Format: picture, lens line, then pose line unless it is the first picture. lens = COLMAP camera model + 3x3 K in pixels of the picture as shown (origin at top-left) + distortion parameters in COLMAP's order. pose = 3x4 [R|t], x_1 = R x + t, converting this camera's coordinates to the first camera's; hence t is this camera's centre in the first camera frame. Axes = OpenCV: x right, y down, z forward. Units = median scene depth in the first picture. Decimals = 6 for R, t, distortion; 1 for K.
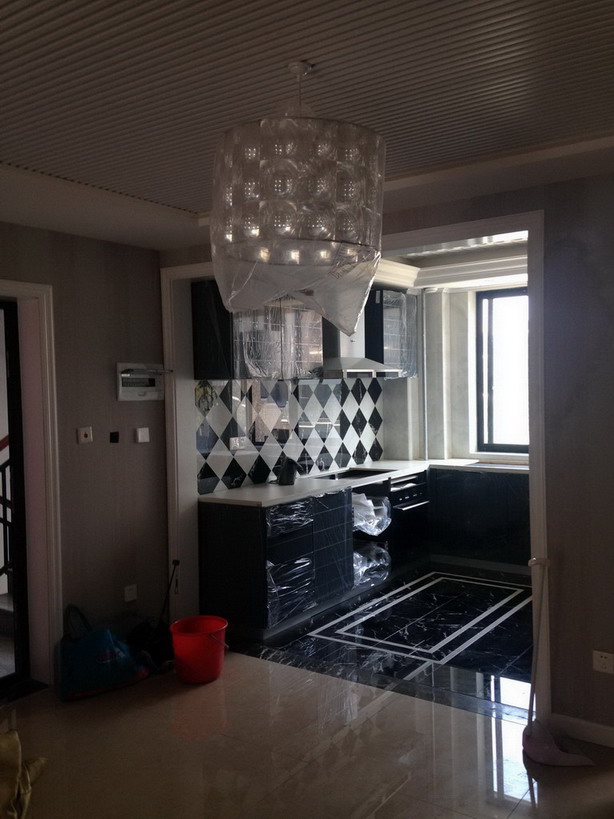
lens RADIAL K [[752.4, 0, 304.5], [0, 752.4, 410.0], [0, 0, 1]] dist [0.185305, -0.272783]
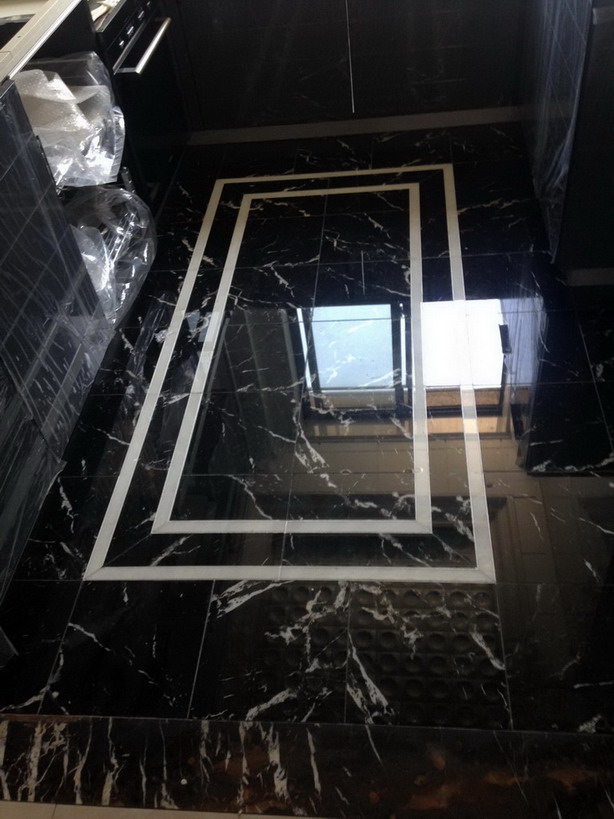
lens RADIAL K [[752.4, 0, 304.5], [0, 752.4, 410.0], [0, 0, 1]] dist [0.185305, -0.272783]
pose [[0.861408, -0.408413, 0.301951, 0.012715], [0.114217, 0.735029, 0.668346, 0.003100], [-0.494904, -0.541231, 0.679808, 0.577185]]
